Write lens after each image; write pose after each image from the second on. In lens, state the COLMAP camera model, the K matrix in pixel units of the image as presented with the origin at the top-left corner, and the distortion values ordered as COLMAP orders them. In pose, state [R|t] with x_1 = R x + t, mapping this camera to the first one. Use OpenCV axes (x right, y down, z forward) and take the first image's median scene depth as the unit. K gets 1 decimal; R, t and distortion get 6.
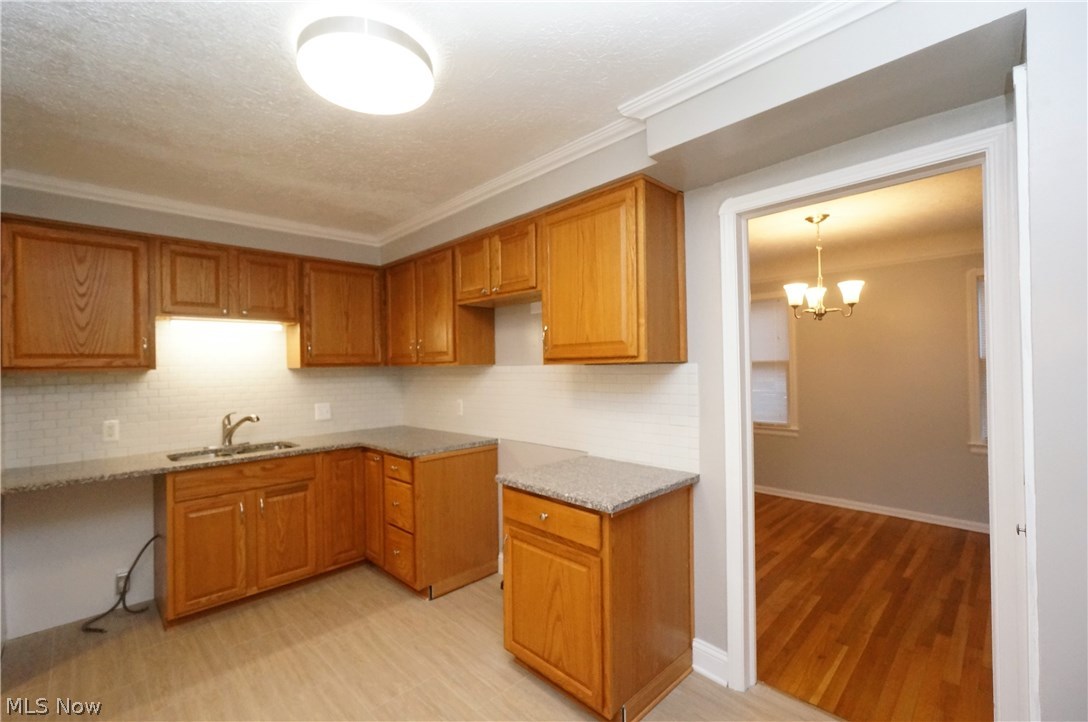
lens RADIAL K [[467.8, 0, 538.6], [0, 467.8, 364.0], [0, 0, 1]] dist [-0.010333, 0.005764]
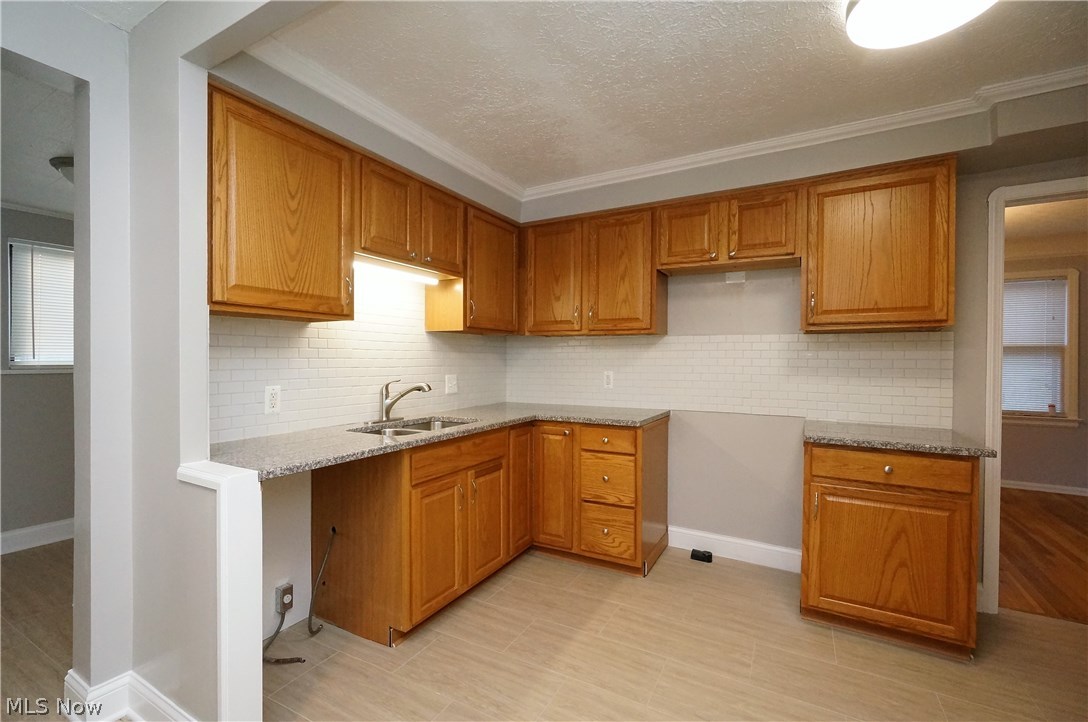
lens RADIAL K [[467.8, 0, 538.6], [0, 467.8, 364.0], [0, 0, 1]] dist [-0.010333, 0.005764]
pose [[0.959608, 0.018689, 0.280720, -0.705156], [-0.021980, 0.999722, 0.008577, 0.068332], [-0.280481, -0.014401, 0.959751, 0.152880]]
